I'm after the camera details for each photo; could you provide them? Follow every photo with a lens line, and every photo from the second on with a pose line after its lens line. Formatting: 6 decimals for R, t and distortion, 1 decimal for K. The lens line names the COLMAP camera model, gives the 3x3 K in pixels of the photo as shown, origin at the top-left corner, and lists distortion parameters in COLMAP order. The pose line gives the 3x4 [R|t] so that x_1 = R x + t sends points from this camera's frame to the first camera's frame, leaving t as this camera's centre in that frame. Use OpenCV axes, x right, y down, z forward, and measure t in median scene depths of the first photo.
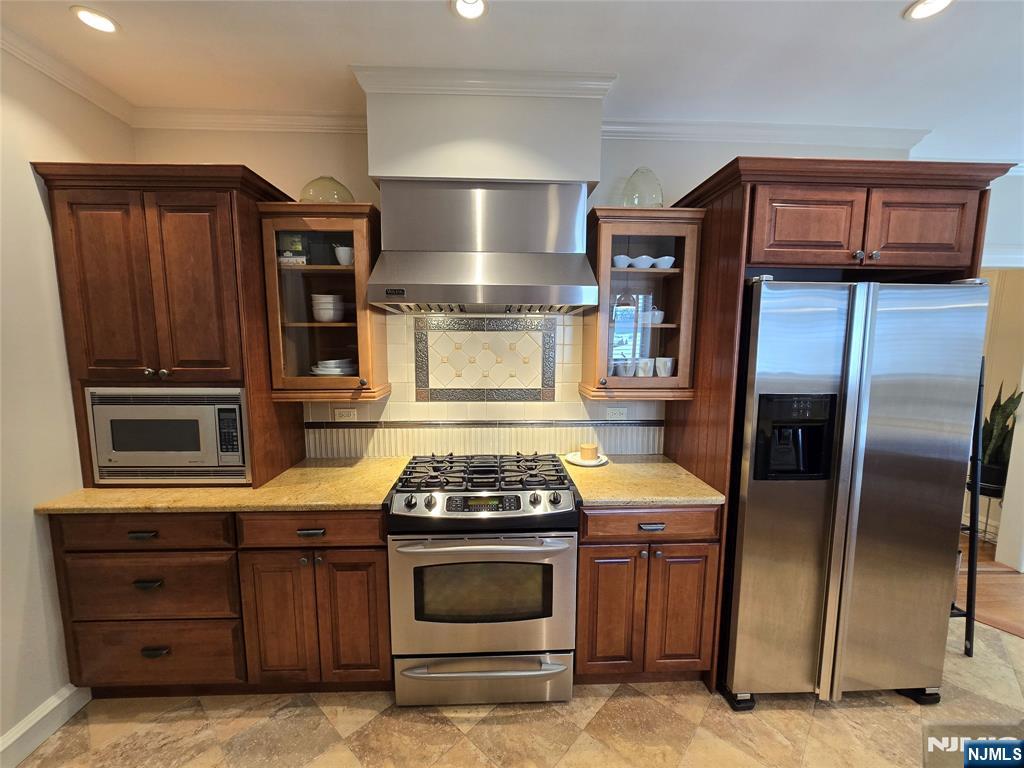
lens RADIAL K [[419.8, 0, 512.1], [0, 419.8, 388.2], [0, 0, 1]] dist [-0.004035, 0.001980]
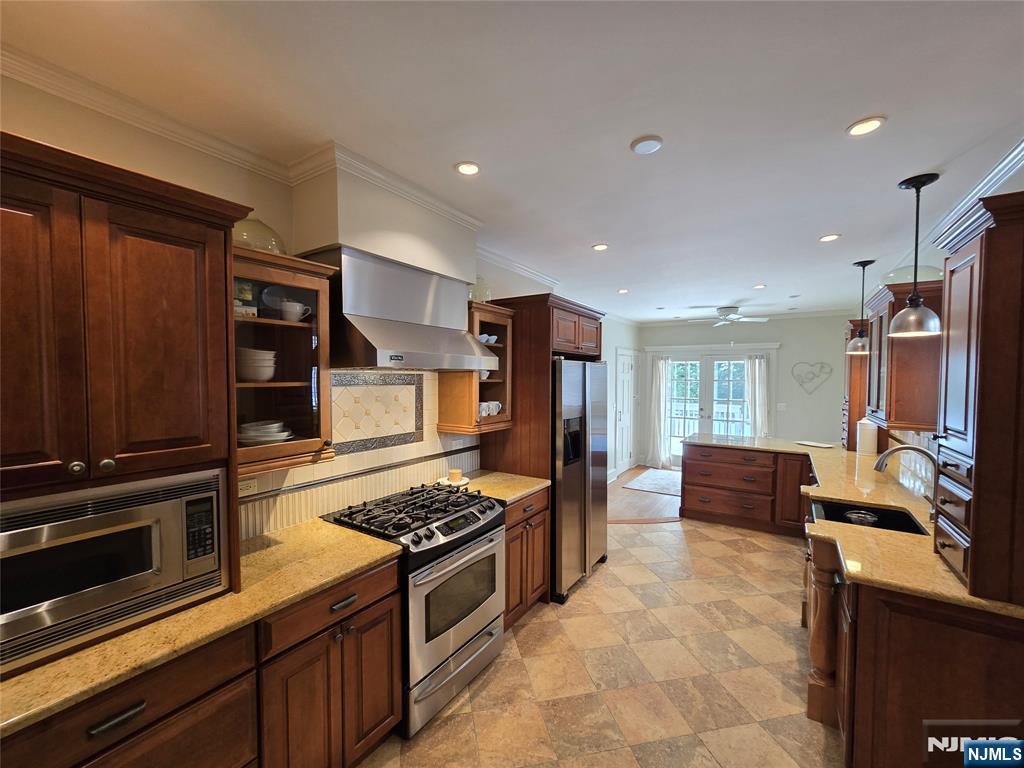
lens RADIAL K [[419.8, 0, 509.8], [0, 419.8, 389.0], [0, 0, 1]] dist [-0.004035, 0.001980]
pose [[0.586949, -0.026071, 0.809204, -0.962586], [0.088678, 0.995538, -0.032247, -0.075609], [-0.804753, 0.090686, 0.586642, 0.082736]]
